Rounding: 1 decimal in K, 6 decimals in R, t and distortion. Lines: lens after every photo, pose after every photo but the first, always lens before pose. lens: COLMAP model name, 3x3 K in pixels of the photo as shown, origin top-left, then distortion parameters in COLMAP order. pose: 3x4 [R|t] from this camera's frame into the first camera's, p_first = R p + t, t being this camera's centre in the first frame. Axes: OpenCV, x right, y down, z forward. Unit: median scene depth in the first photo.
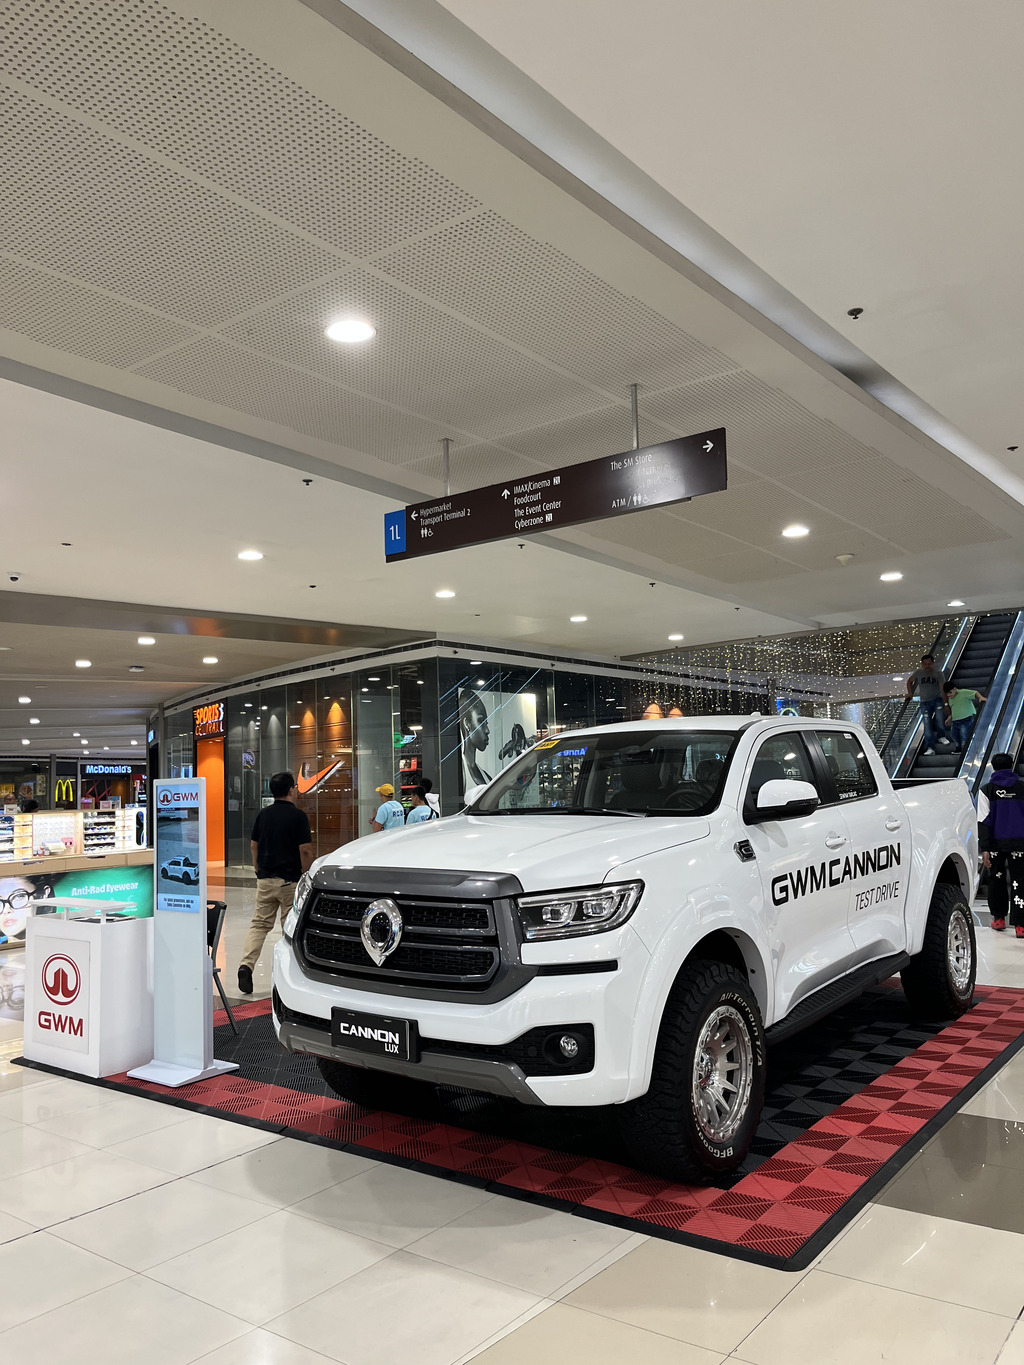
lens RADIAL K [[1061.1, 0, 512.0], [0, 1061.1, 682.5], [0, 0, 1]] dist [0.009621, -0.006985]
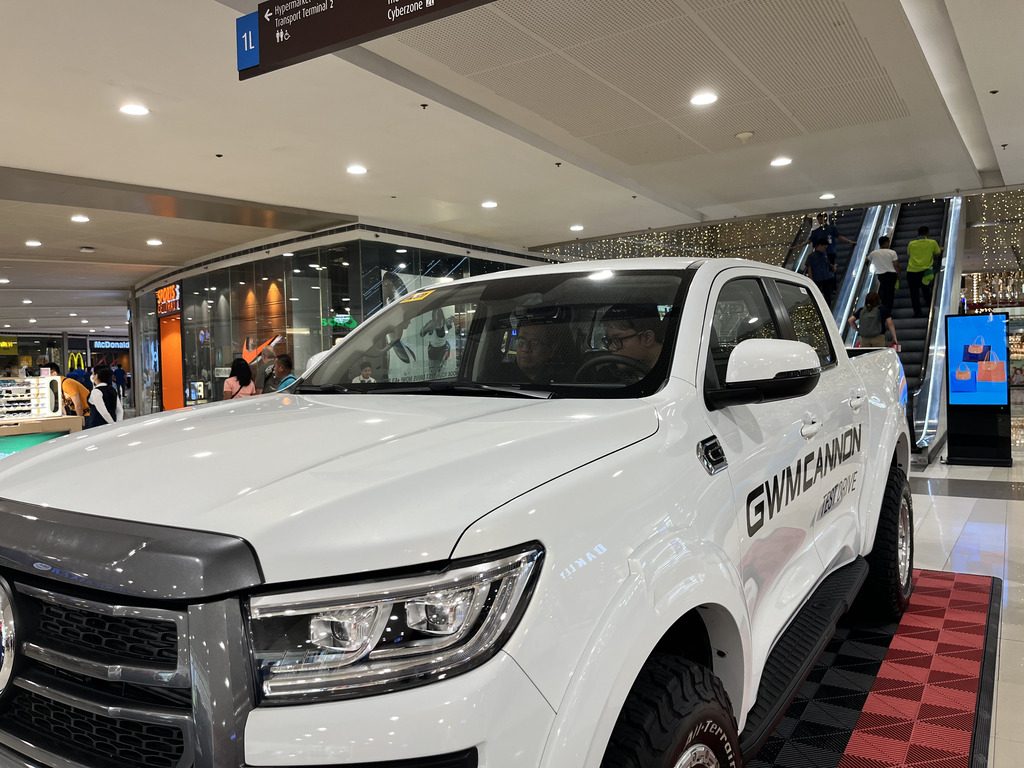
lens RADIAL K [[782.0, 0, 514.5], [0, 782.0, 412.0], [0, 0, 1]] dist [0.070116, -0.001226]
pose [[0.996579, -0.001615, 0.082634, 0.042065], [-0.011737, 0.986912, 0.160833, 0.038088], [-0.081812, -0.161253, 0.983516, 0.340617]]
